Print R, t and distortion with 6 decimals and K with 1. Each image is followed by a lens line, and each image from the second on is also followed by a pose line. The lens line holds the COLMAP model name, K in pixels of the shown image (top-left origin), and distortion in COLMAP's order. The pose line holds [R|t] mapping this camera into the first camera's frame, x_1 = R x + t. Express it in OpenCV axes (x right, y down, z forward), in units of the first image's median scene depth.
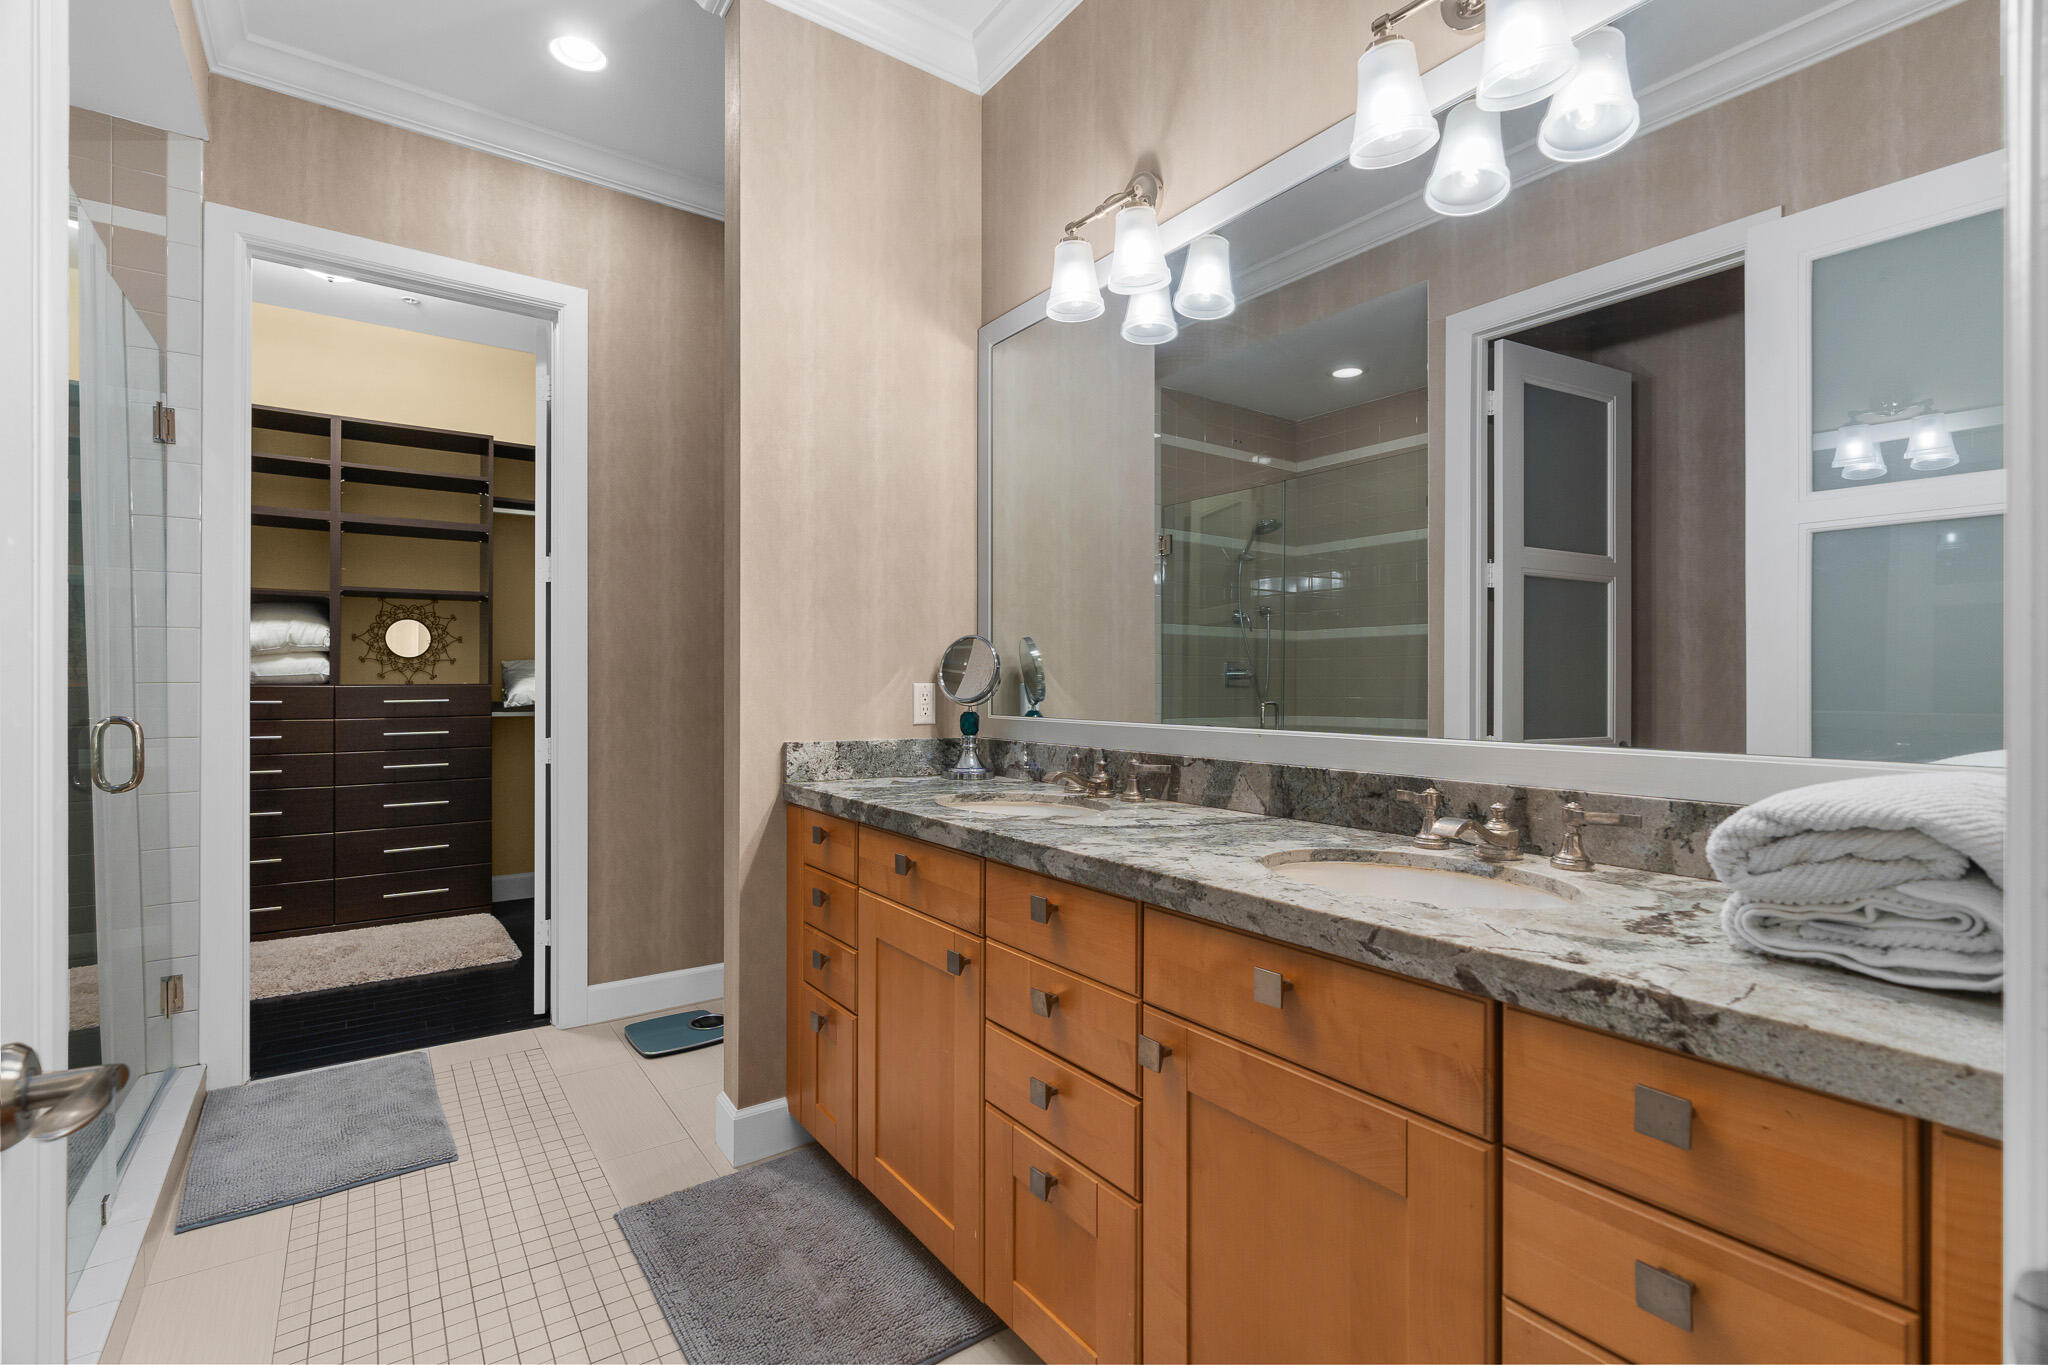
lens RADIAL K [[920.9, 0, 1015.2], [0, 920.9, 683.5], [0, 0, 1]] dist [0.001065, 0.000362]
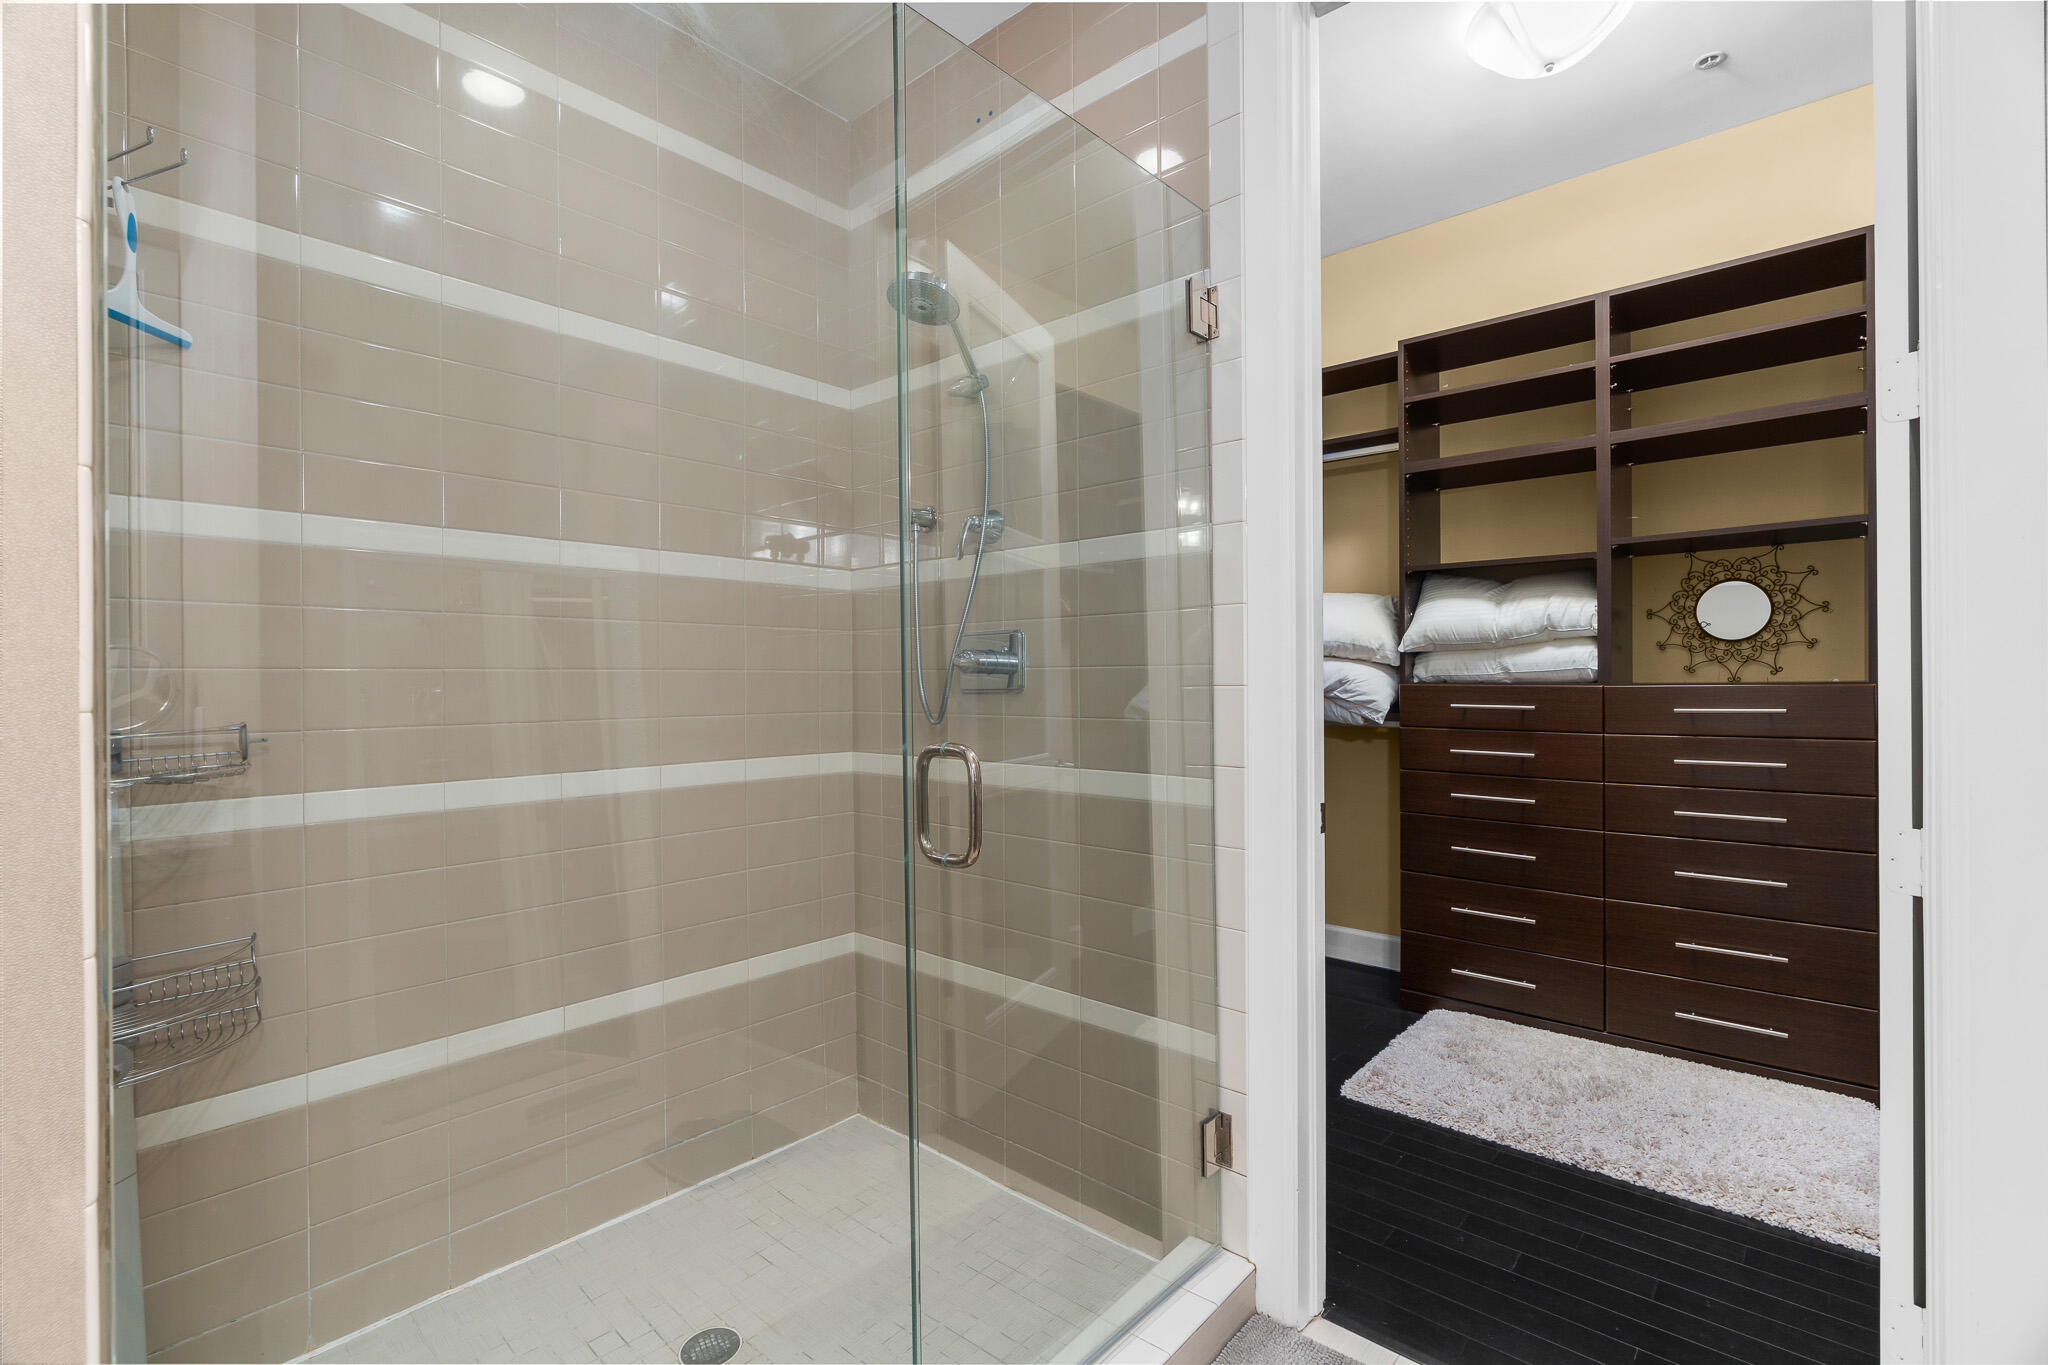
lens RADIAL K [[920.9, 0, 1012.0], [0, 920.9, 679.2], [0, 0, 1]] dist [0.001065, 0.000362]
pose [[0.223889, -0.002307, -0.974612, -0.150308], [0.005676, 0.999983, -0.001063, -0.003460], [0.974598, -0.005294, 0.223898, 0.376066]]
